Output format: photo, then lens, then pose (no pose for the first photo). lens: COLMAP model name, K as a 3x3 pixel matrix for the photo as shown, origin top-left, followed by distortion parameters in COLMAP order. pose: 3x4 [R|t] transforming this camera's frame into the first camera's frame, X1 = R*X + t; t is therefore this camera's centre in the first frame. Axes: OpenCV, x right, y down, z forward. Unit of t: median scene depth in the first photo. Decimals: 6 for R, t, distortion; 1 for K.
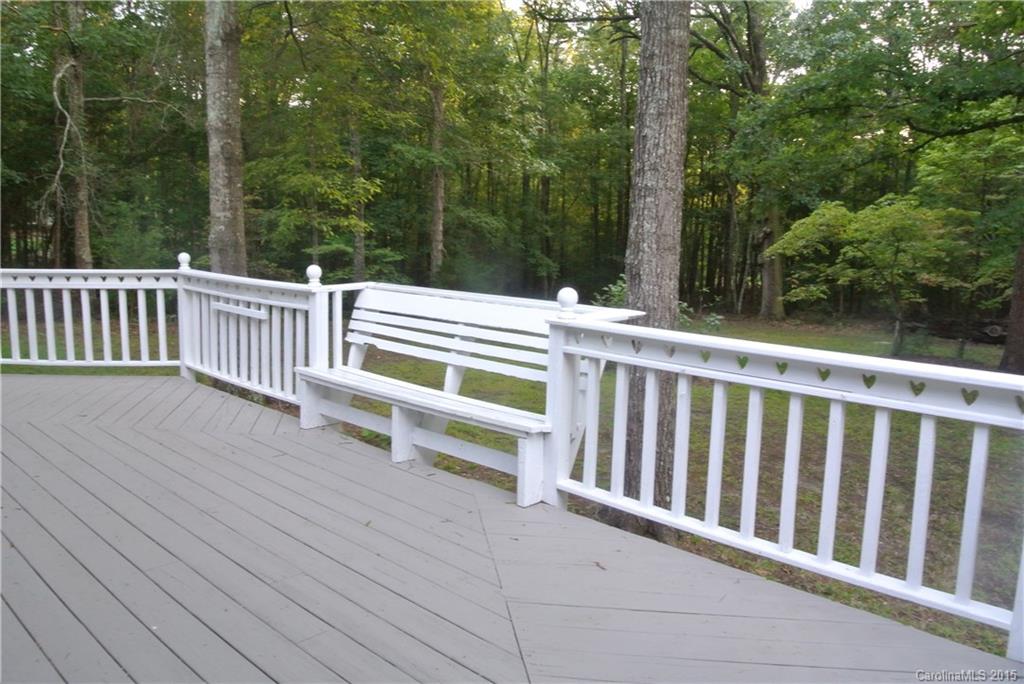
lens RADIAL K [[806.0, 0, 512.0], [0, 806.0, 342.0], [0, 0, 1]] dist [-0.086555, 0.000496]
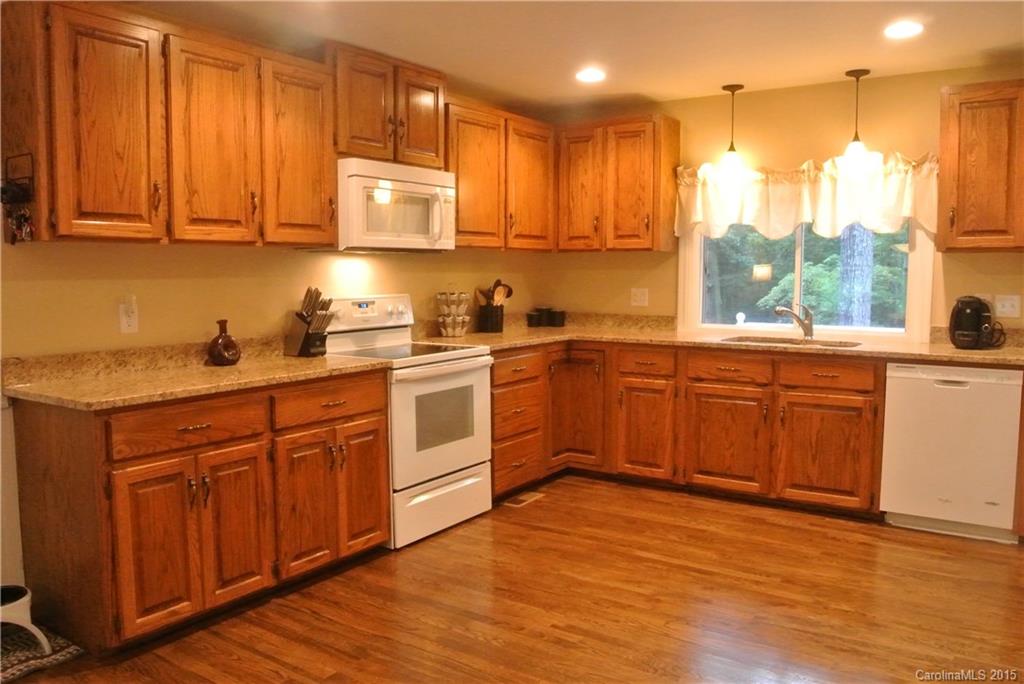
lens RADIAL K [[806.0, 0, 512.0], [0, 806.0, 342.0], [0, 0, 1]] dist [-0.086555, 0.000496]
pose [[0.985129, -0.028866, 0.169373, -0.482625], [0.040701, 0.996934, -0.066826, 0.029715], [-0.166924, 0.072726, 0.983284, -0.297089]]
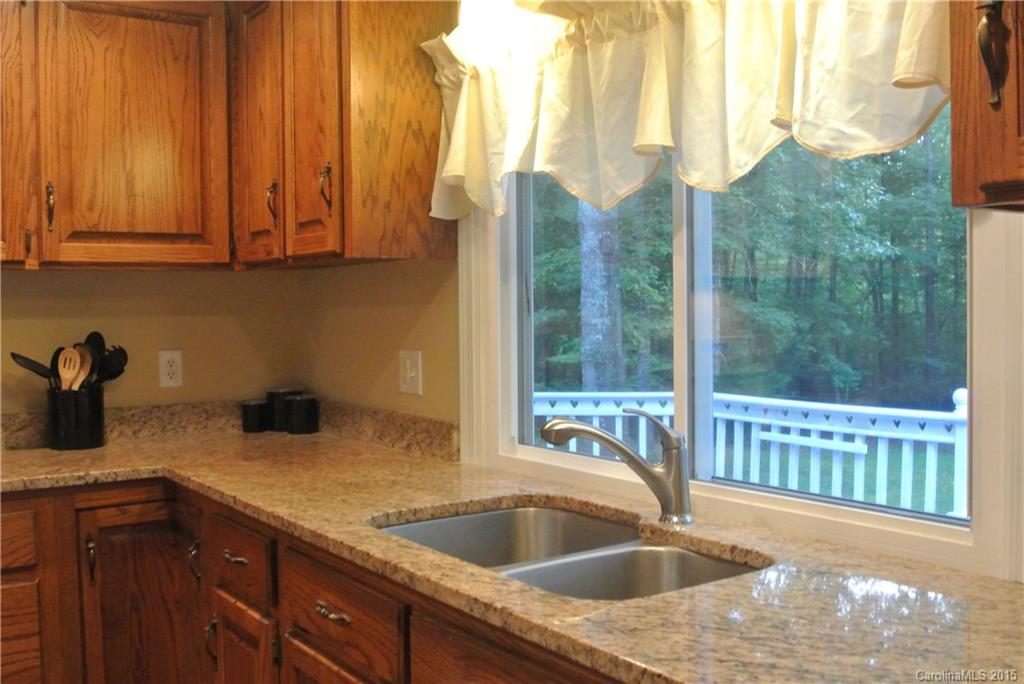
lens RADIAL K [[1044.5, 0, 512.0], [0, 1044.5, 342.0], [0, 0, 1]] dist [-0.058102, -0.001499]
pose [[0.978605, -0.018534, -0.204911, -0.232025], [-0.007153, 0.992267, -0.123912, -0.003809], [0.205624, 0.122727, 0.970905, -0.070424]]
